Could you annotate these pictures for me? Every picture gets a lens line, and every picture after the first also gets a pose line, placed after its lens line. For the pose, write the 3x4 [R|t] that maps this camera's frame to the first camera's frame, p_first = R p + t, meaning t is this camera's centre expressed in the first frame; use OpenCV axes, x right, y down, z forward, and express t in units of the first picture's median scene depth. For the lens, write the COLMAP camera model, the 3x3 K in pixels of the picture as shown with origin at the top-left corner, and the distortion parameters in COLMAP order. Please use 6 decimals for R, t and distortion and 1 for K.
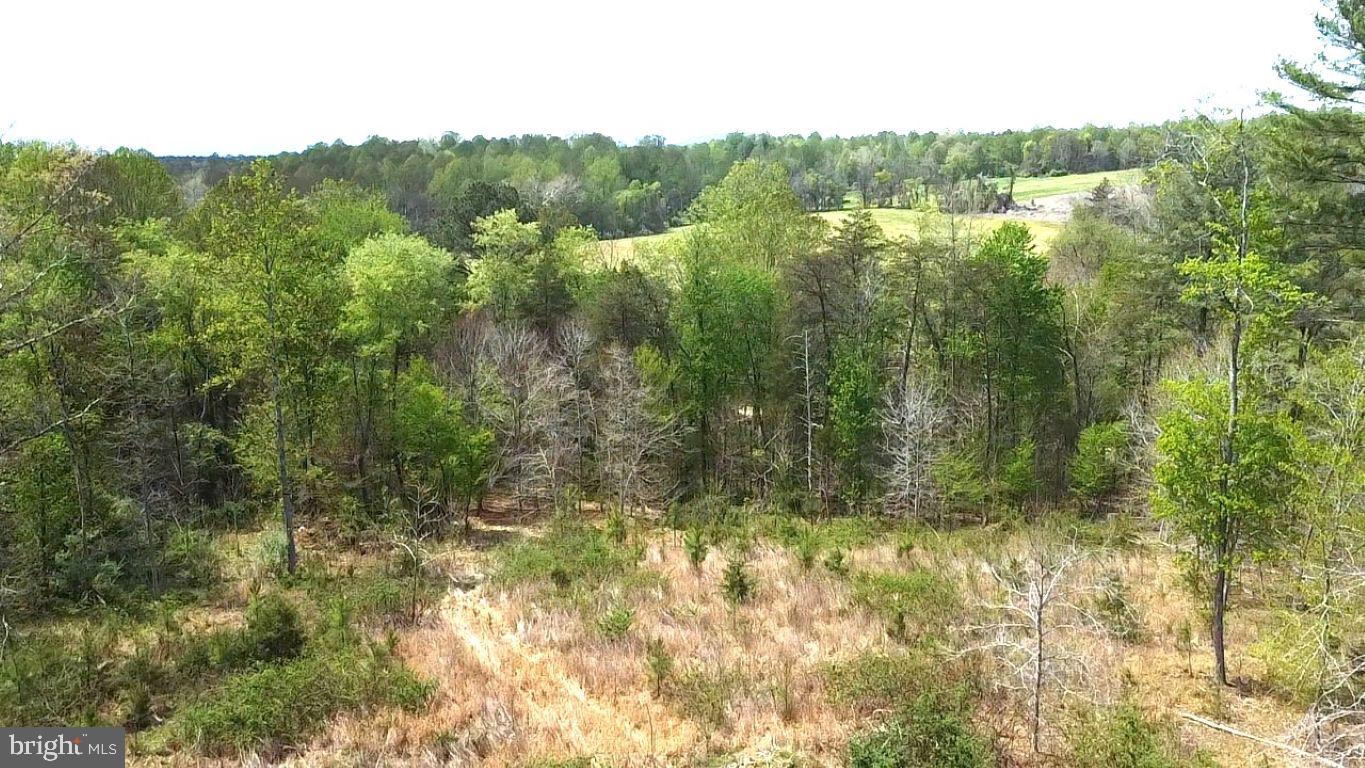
lens RADIAL K [[1078.8, 0, 683.9], [0, 1078.8, 349.4], [0, 0, 1]] dist [-0.003076, -0.002661]
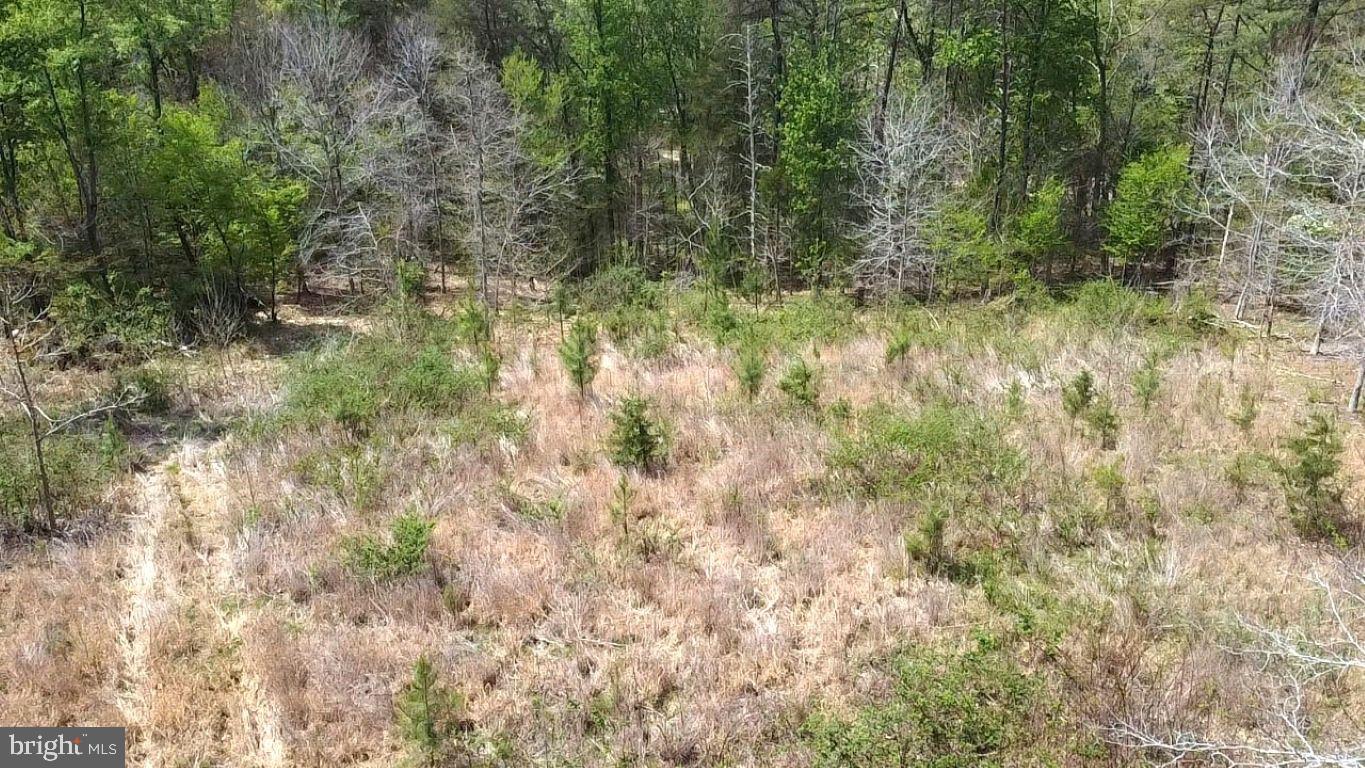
lens RADIAL K [[1074.3, 0, 682.5], [0, 1074.3, 384.0], [0, 0, 1]] dist [0.015290, 0.001782]
pose [[0.998080, -0.031067, 0.053583, 0.028629], [0.016103, 0.965516, 0.259844, 0.024453], [-0.059808, -0.258482, 0.964163, 0.288564]]
